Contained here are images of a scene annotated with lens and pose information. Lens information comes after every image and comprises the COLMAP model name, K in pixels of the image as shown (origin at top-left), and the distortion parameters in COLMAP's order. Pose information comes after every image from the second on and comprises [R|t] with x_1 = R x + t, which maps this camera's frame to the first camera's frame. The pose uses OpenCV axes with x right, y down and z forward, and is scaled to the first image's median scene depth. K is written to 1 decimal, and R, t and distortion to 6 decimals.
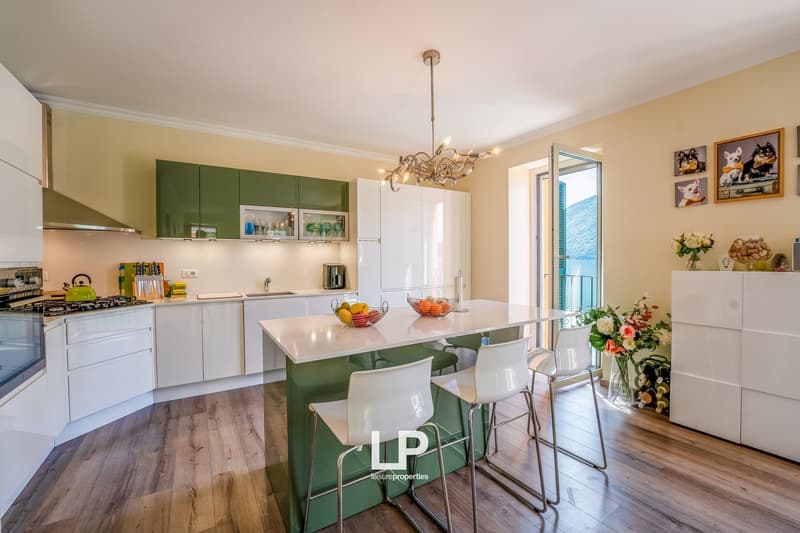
lens RADIAL K [[330.4, 0, 401.3], [0, 330.4, 263.8], [0, 0, 1]] dist [-0.037624, 0.007540]
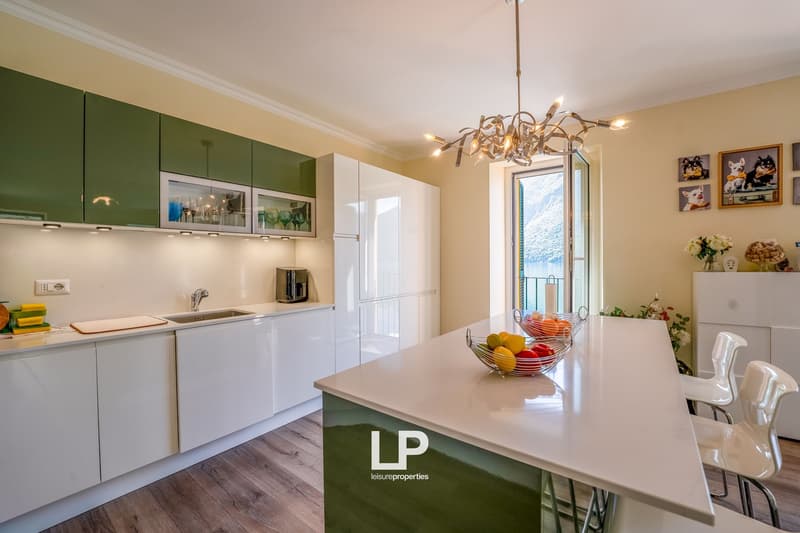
lens RADIAL K [[330.4, 0, 401.3], [0, 330.4, 263.8], [0, 0, 1]] dist [-0.037624, 0.007540]
pose [[0.934574, -0.001831, 0.355765, -0.386149], [0.005565, 0.999940, -0.009473, -0.001219], [-0.355726, 0.010833, 0.934527, 0.375225]]
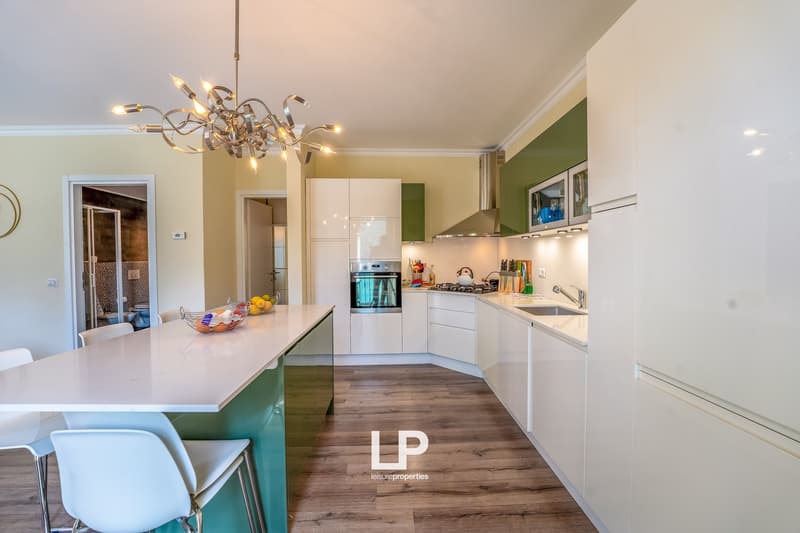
lens RADIAL K [[330.4, 0, 401.3], [0, 330.4, 263.8], [0, 0, 1]] dist [-0.037624, 0.007540]
pose [[-0.496398, 0.030542, -0.867558, 0.485141], [-0.003742, 0.999296, 0.037321, -0.040567], [0.868087, 0.021773, -0.495934, 1.514443]]
